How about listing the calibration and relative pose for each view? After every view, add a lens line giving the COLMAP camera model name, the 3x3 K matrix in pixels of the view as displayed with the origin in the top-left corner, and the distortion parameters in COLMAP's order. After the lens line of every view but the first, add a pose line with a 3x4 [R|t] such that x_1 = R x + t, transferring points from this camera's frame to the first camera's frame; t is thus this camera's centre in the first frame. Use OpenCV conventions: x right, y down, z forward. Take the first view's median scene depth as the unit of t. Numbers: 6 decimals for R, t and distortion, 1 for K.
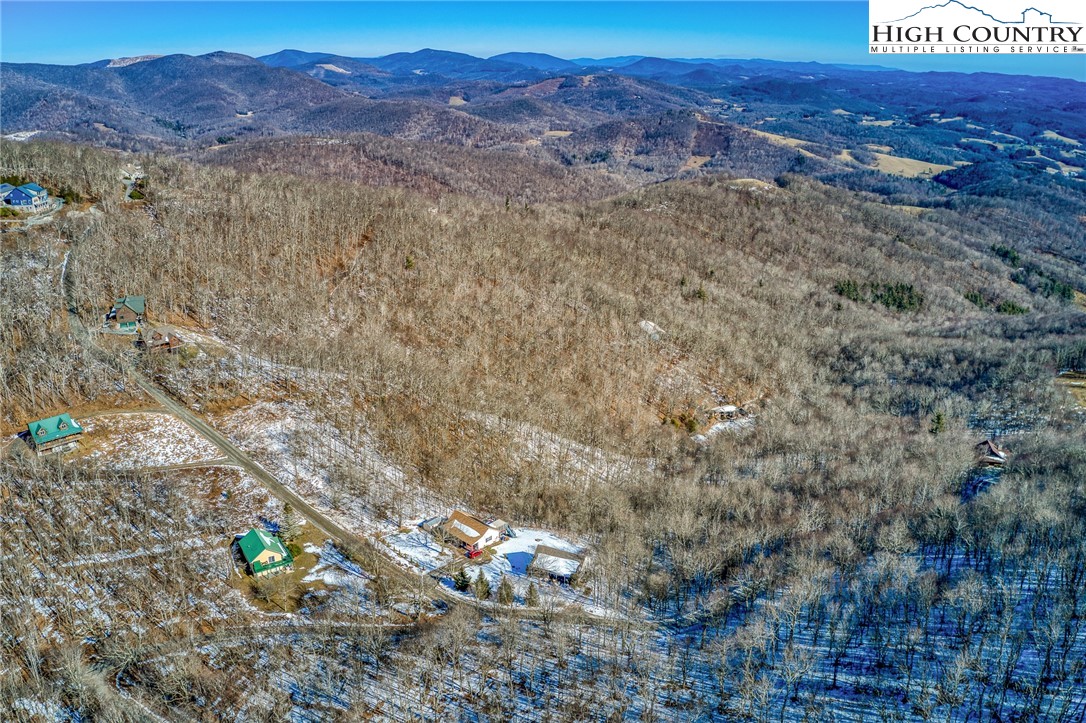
lens RADIAL K [[871.3, 0, 566.2], [0, 871.3, 313.6], [0, 0, 1]] dist [-0.126489, -0.002076]
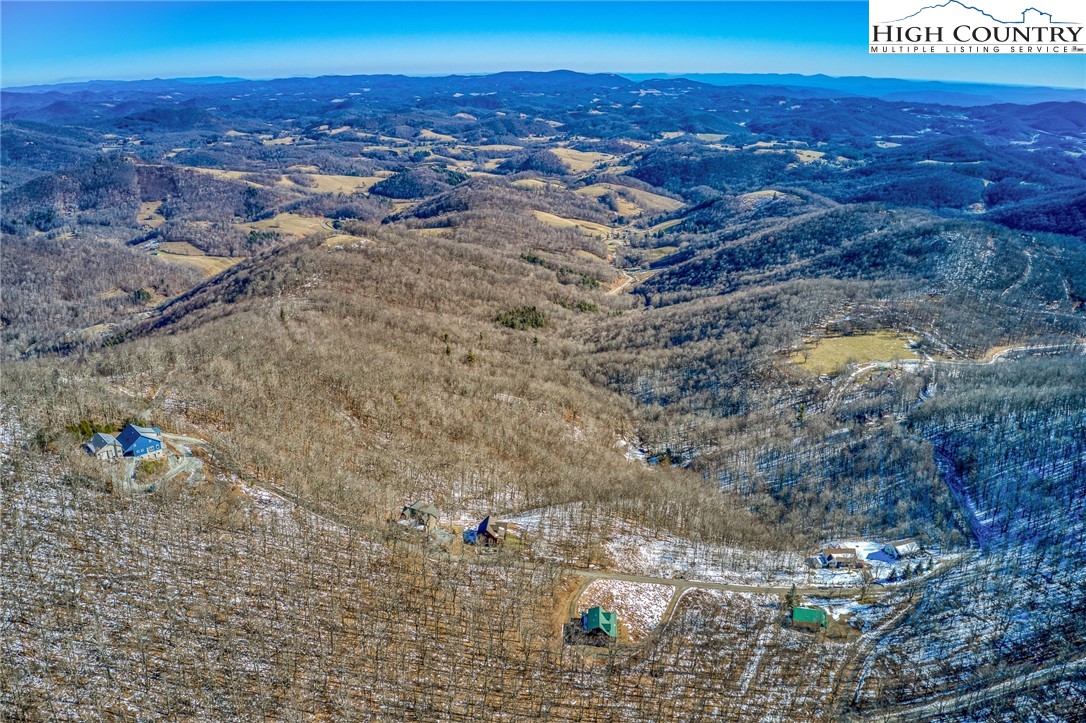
lens RADIAL K [[846.9, 0, 541.8], [0, 846.9, 330.1], [0, 0, 1]] dist [-0.127857, 0.005840]
pose [[0.761081, -0.212355, 0.612912, -0.158622], [0.201888, 0.975511, 0.087291, -0.047254], [-0.616439, 0.057305, 0.785314, 0.009649]]
